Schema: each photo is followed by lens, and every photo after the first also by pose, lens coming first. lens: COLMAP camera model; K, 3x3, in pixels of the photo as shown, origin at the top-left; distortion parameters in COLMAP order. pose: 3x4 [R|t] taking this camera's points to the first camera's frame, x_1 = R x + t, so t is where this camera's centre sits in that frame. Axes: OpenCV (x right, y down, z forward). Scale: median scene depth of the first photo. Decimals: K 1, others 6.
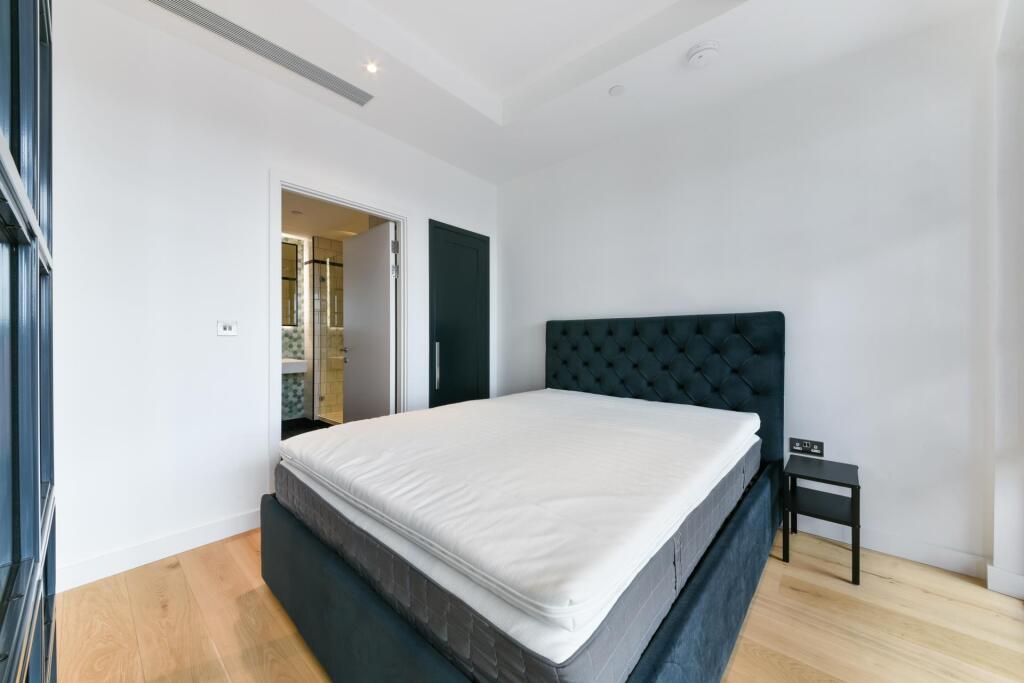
lens RADIAL K [[374.3, 0, 508.2], [0, 374.3, 331.0], [0, 0, 1]] dist [-0.000838, -0.000145]
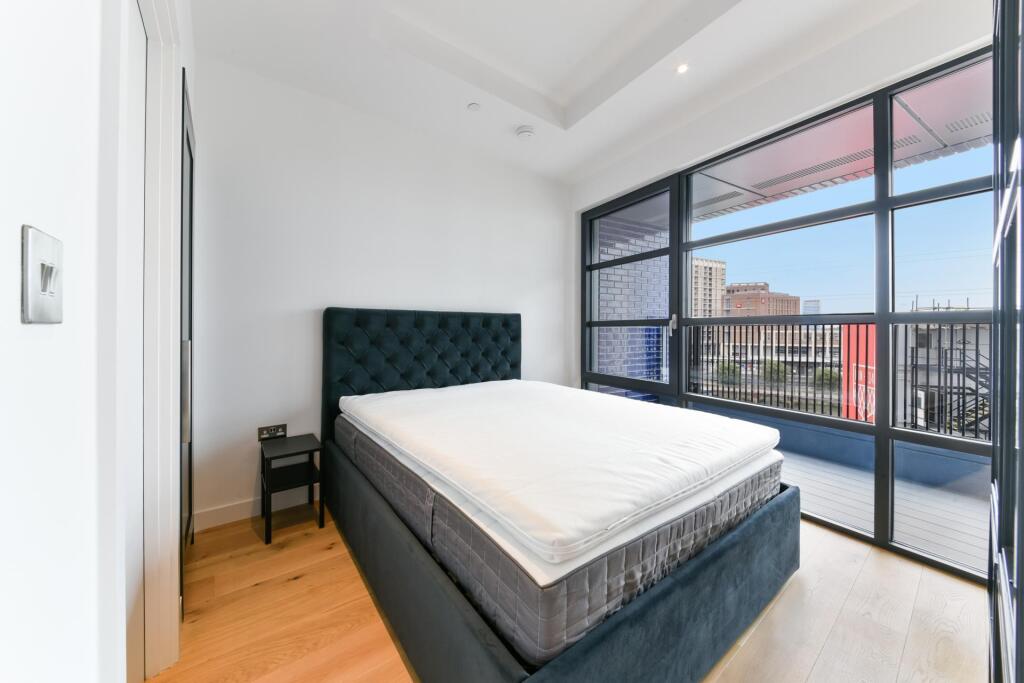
lens RADIAL K [[364.9, 0, 516.9], [0, 364.9, 340.2], [0, 0, 1]] dist [-0.001351, -0.000250]
pose [[0.174576, -0.024088, 0.984349, -0.616104], [-0.012921, 0.999559, 0.026752, 0.016507], [-0.984559, -0.017389, 0.174187, 0.594025]]
